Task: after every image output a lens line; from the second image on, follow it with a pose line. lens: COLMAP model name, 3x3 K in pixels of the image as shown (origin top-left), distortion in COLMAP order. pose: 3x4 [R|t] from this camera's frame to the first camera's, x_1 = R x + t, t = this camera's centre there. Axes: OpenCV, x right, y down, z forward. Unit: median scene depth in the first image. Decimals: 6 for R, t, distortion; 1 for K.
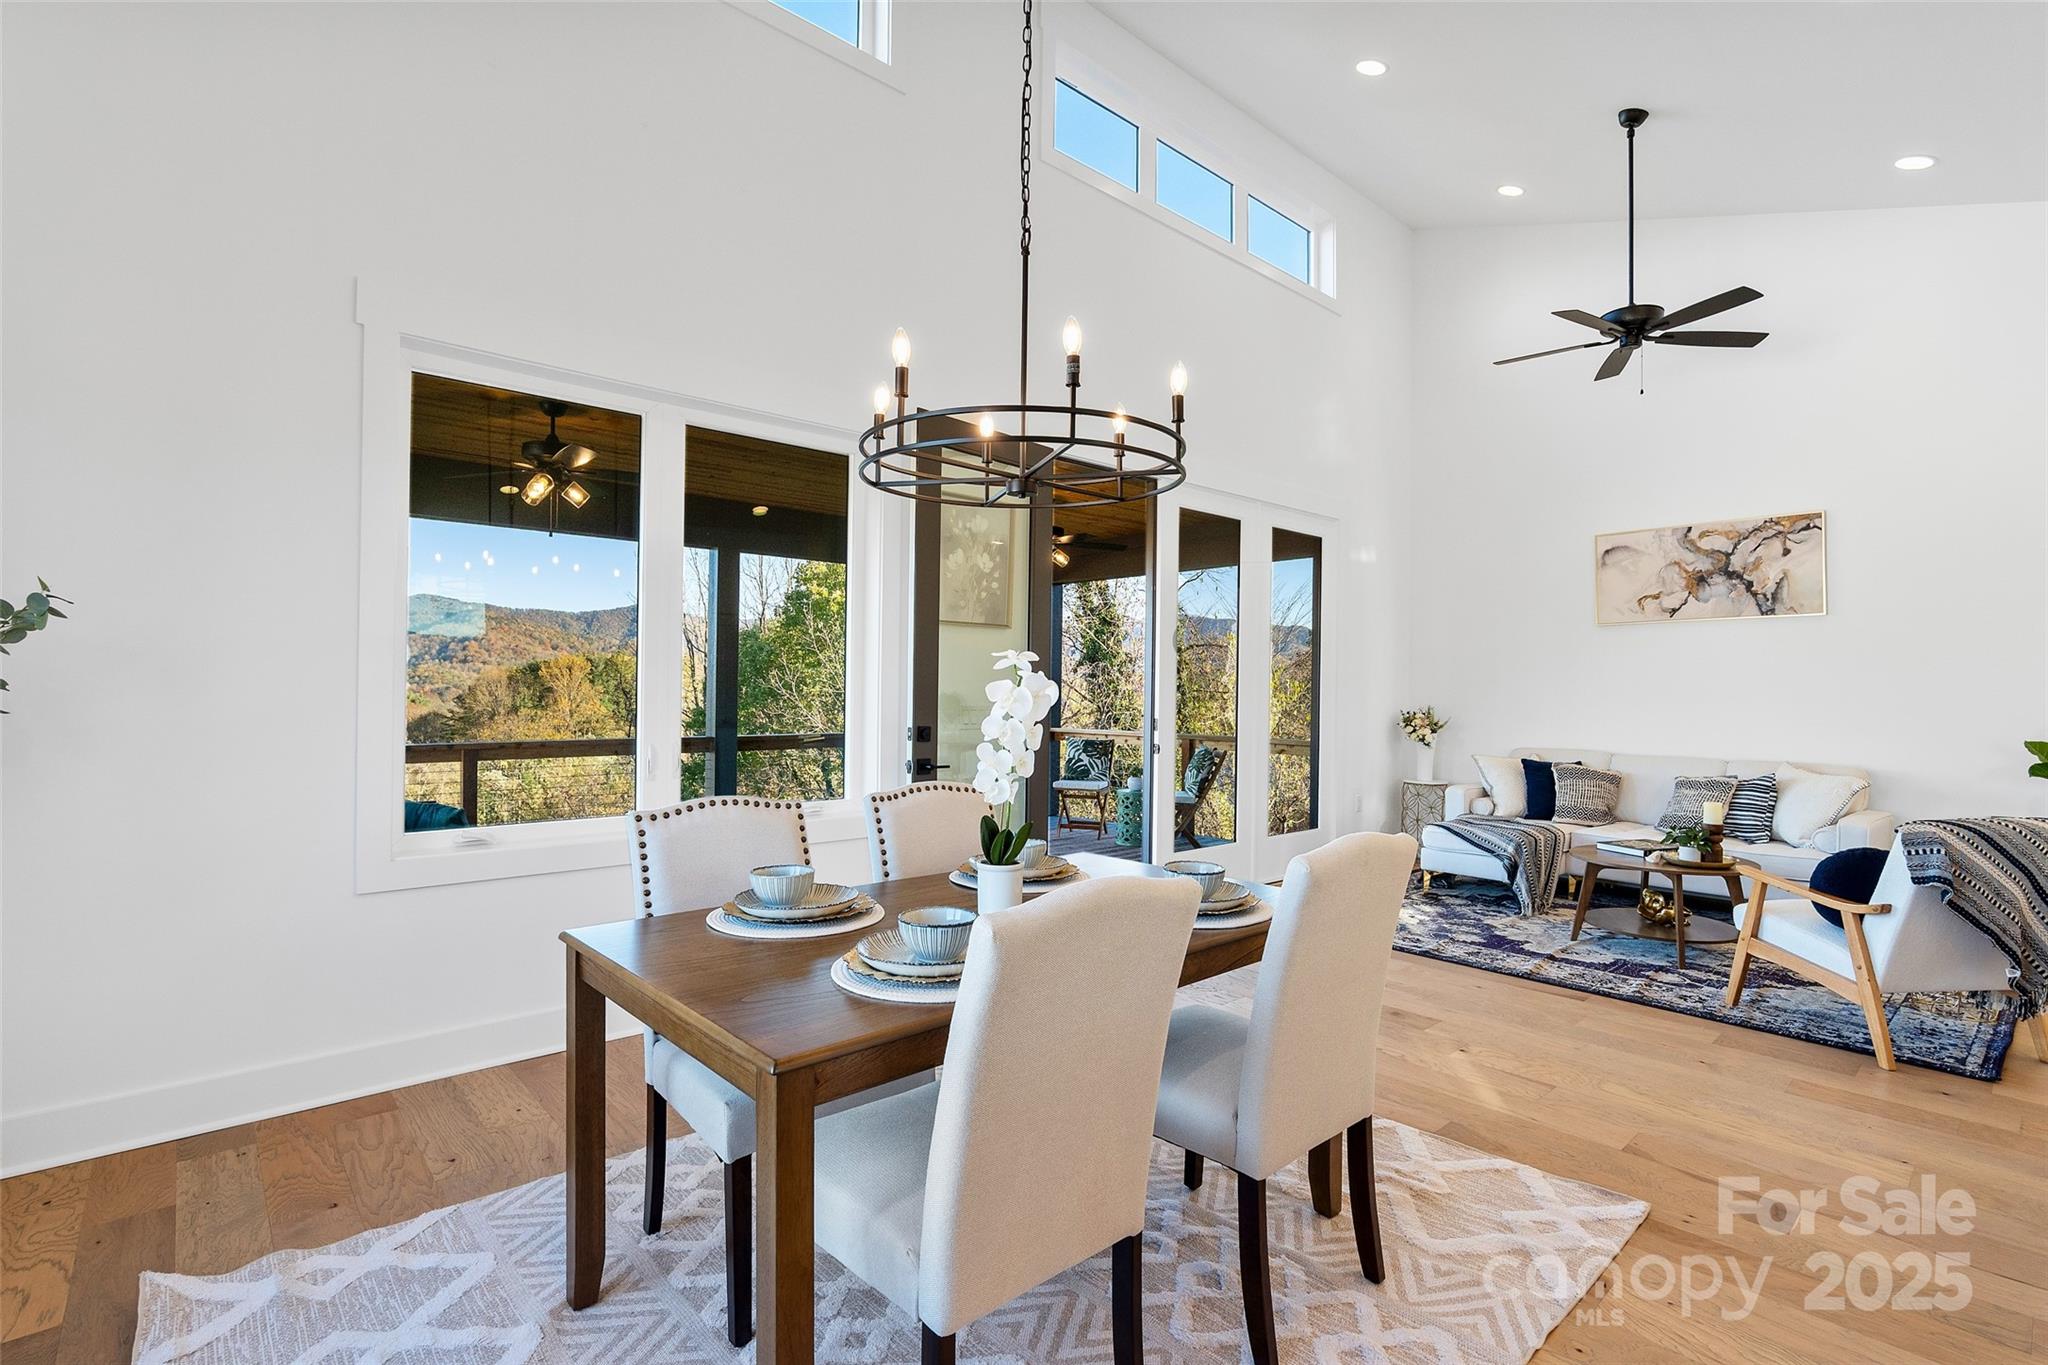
lens RADIAL K [[950.6, 0, 1032.4], [0, 950.6, 702.0], [0, 0, 1]] dist [-0.017996, 0.000831]
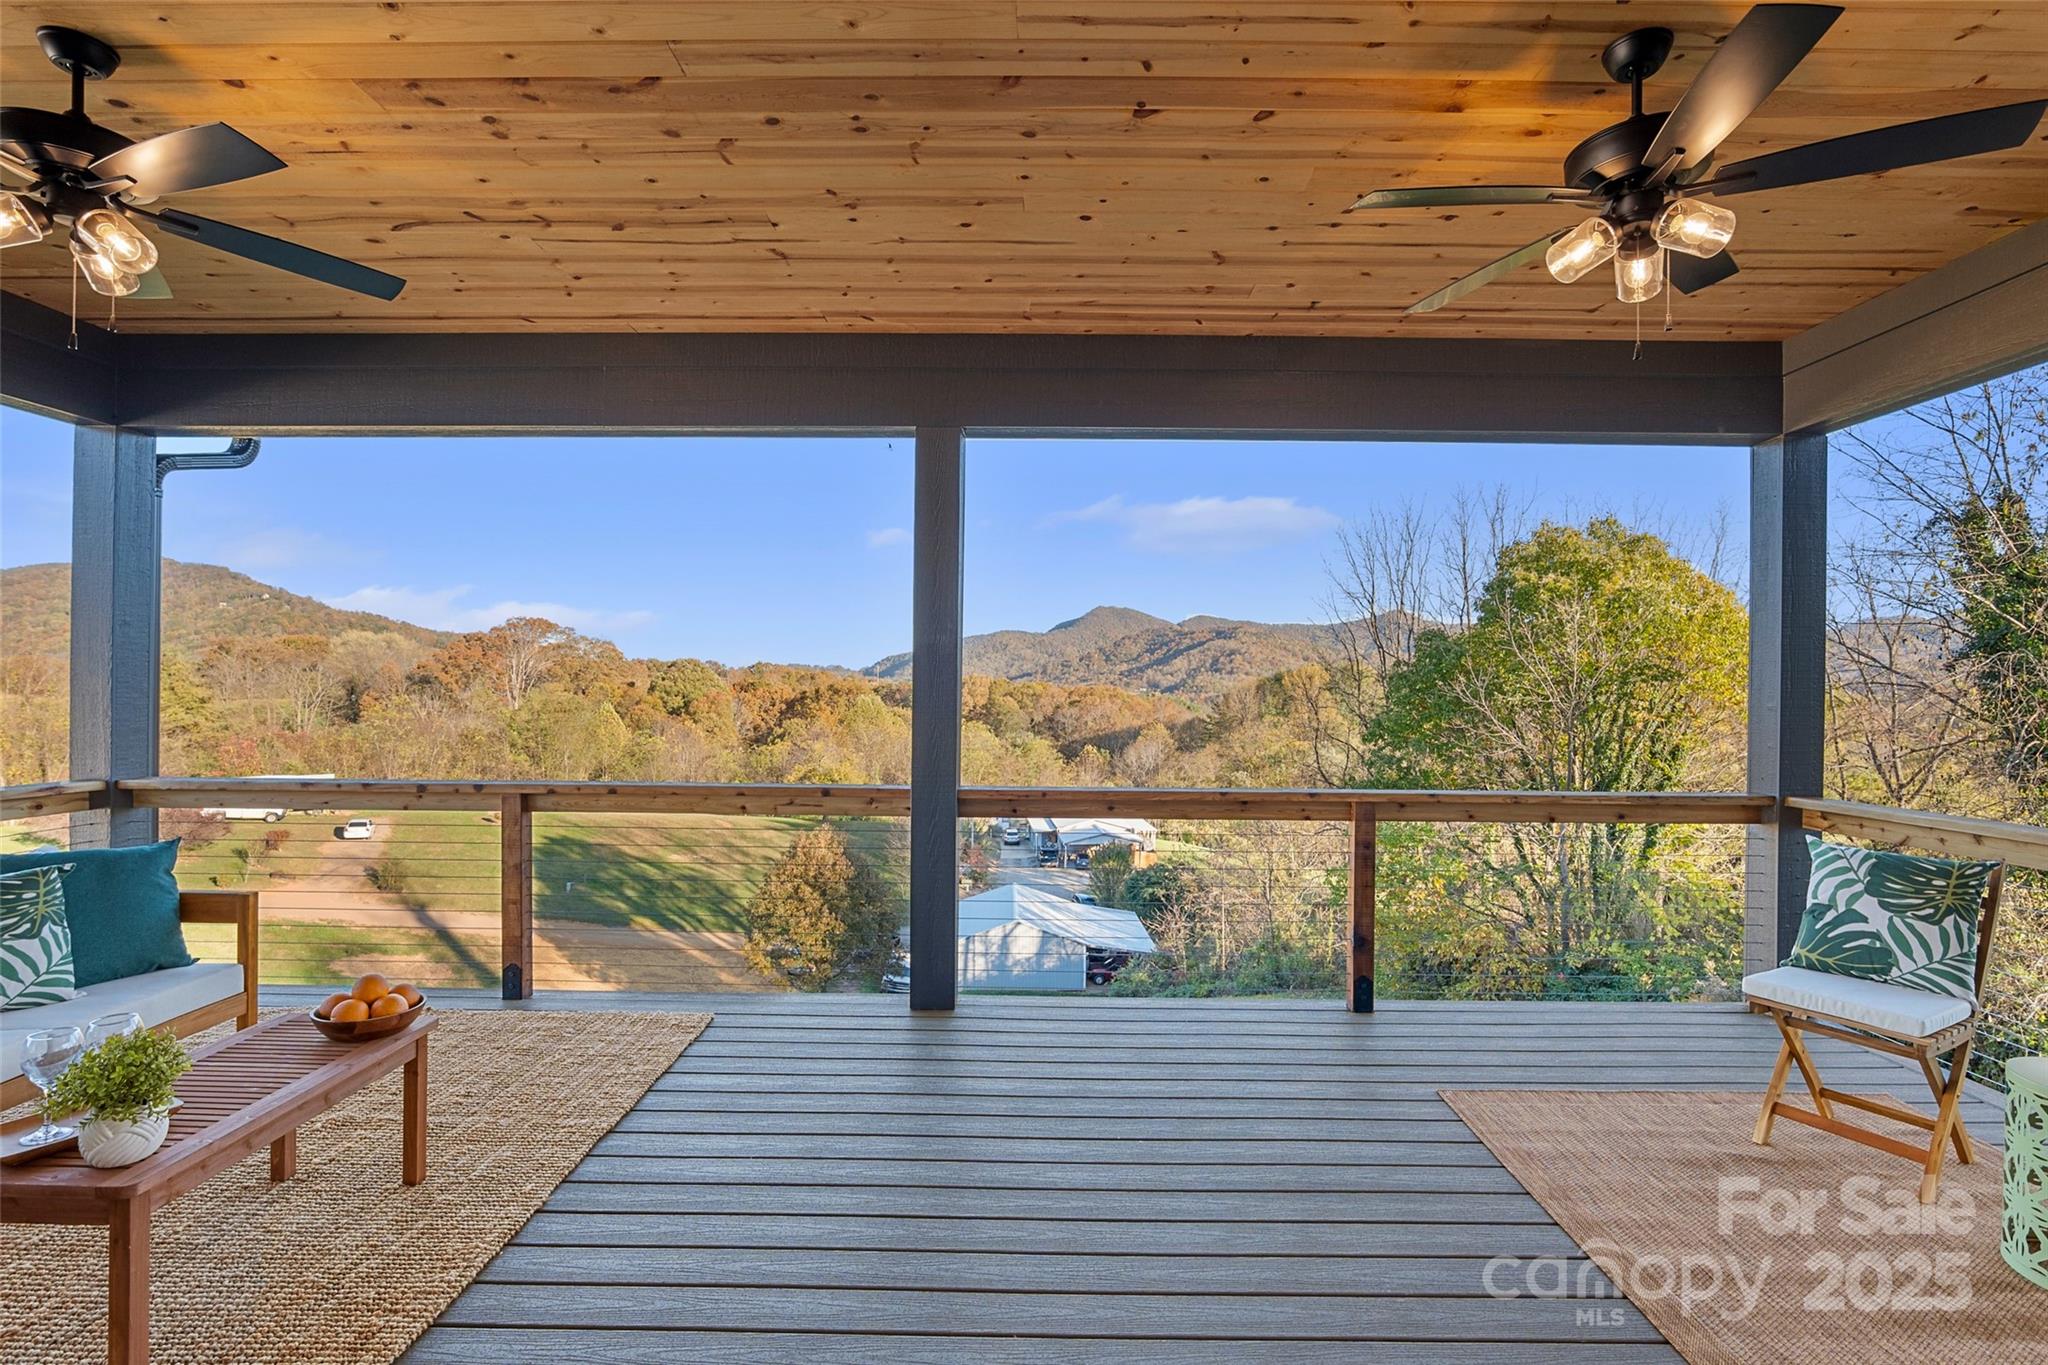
lens RADIAL K [[950.6, 0, 1032.4], [0, 950.6, 702.0], [0, 0, 1]] dist [-0.017996, 0.000831]
pose [[0.733730, 0.004245, -0.679427, 0.014999], [-0.010224, 0.999936, -0.004794, -0.002145], [0.679364, 0.010464, 0.733727, 0.132240]]
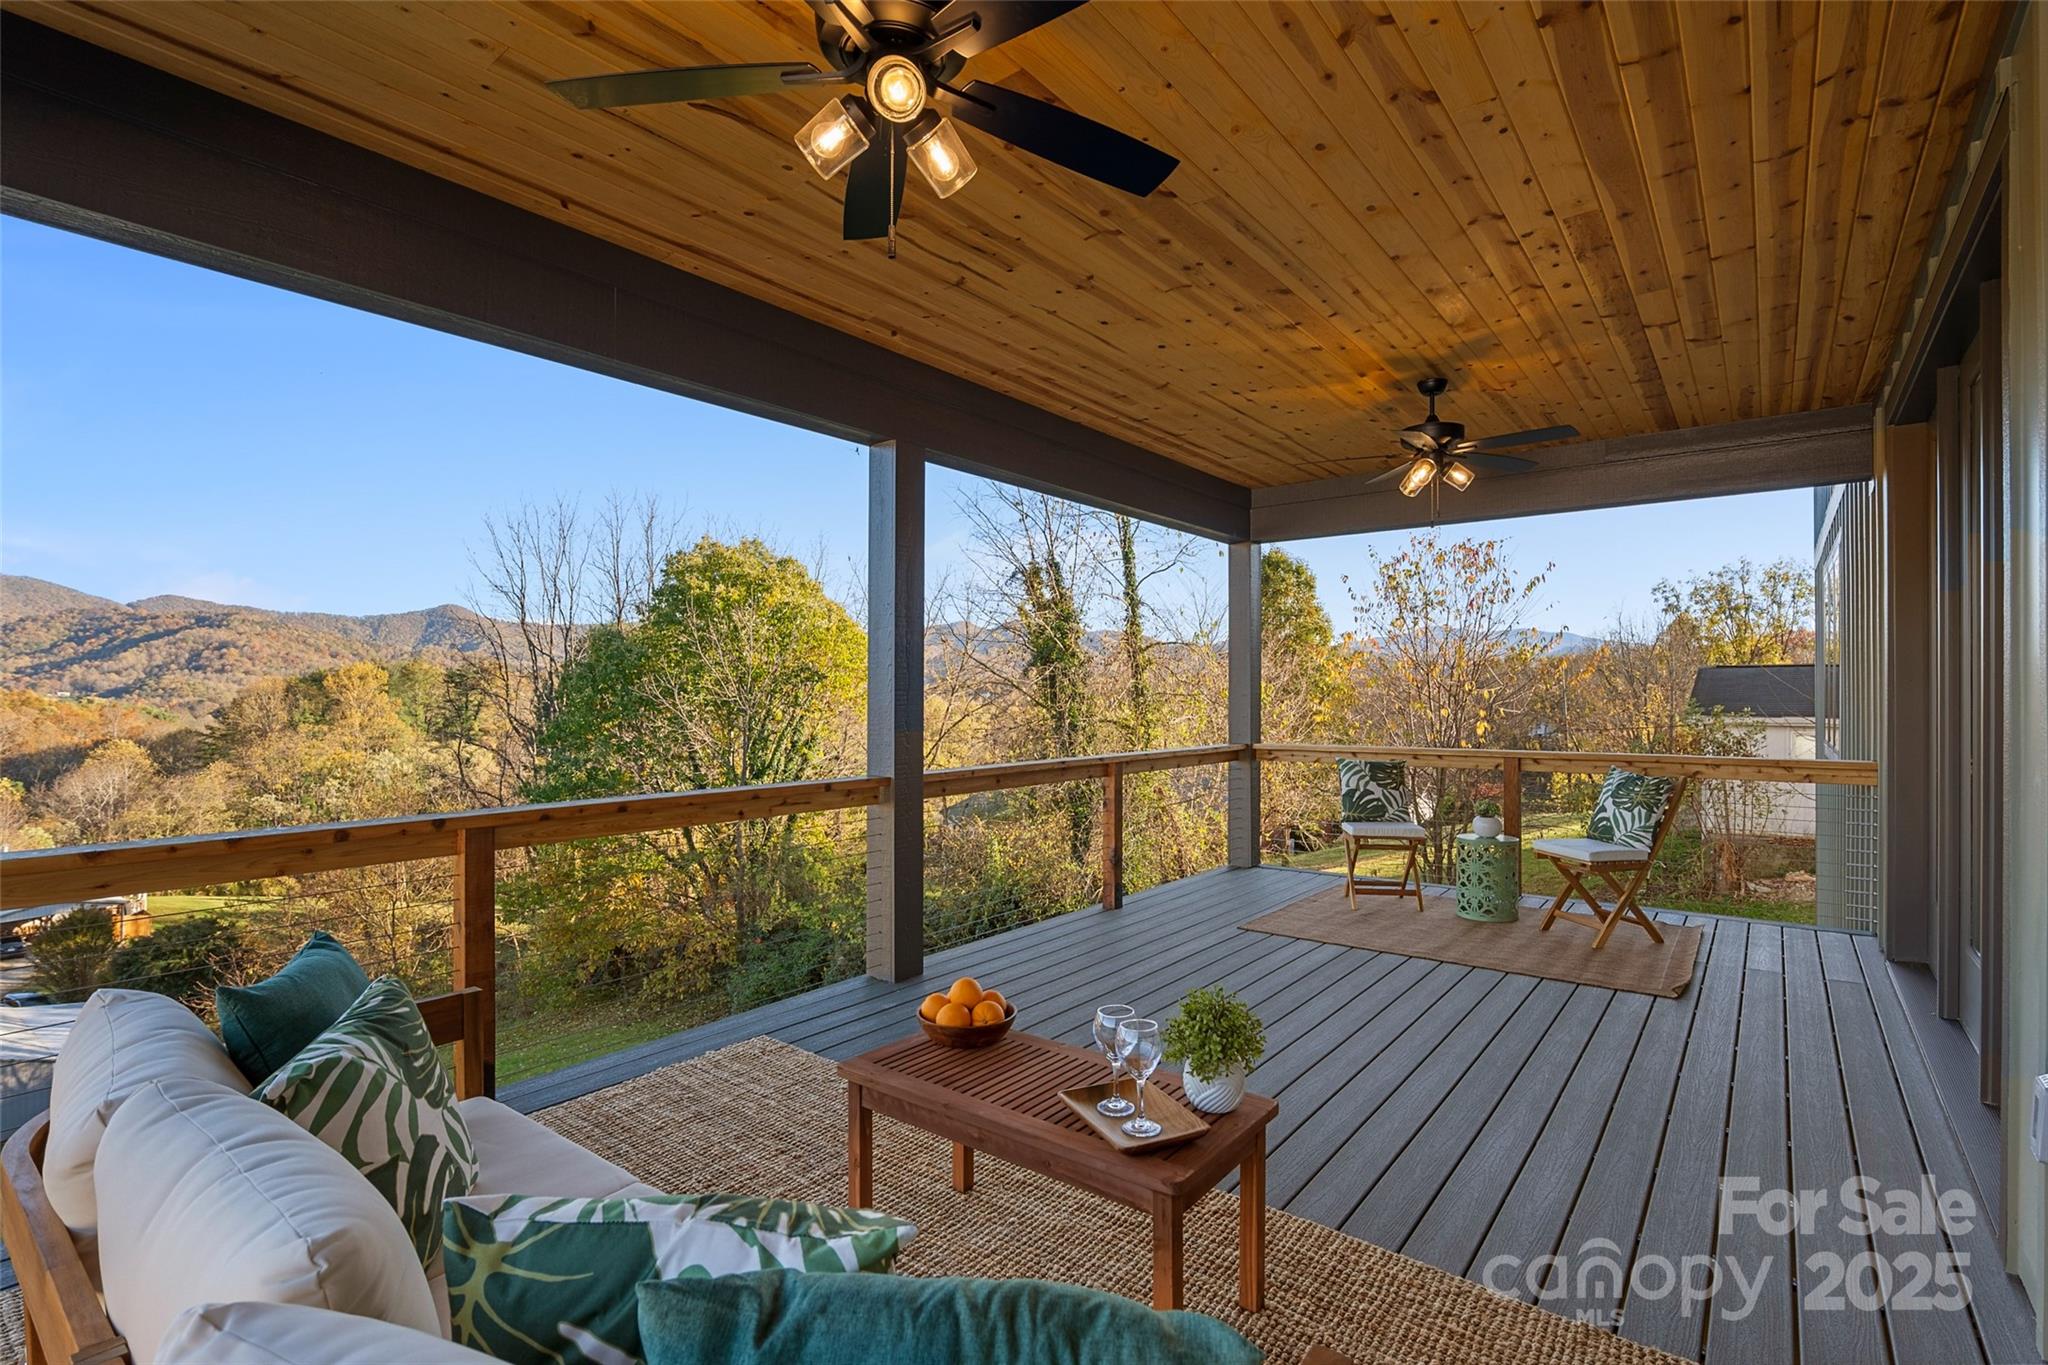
lens RADIAL K [[953.8, 0, 1035.1], [0, 953.8, 689.8], [0, 0, 1]] dist [-0.015842, 0.000230]
pose [[0.985453, -0.010742, 0.169610, -0.070033], [0.013816, 0.999761, -0.016955, -0.000883], [-0.169388, 0.019052, 0.985365, 0.085551]]
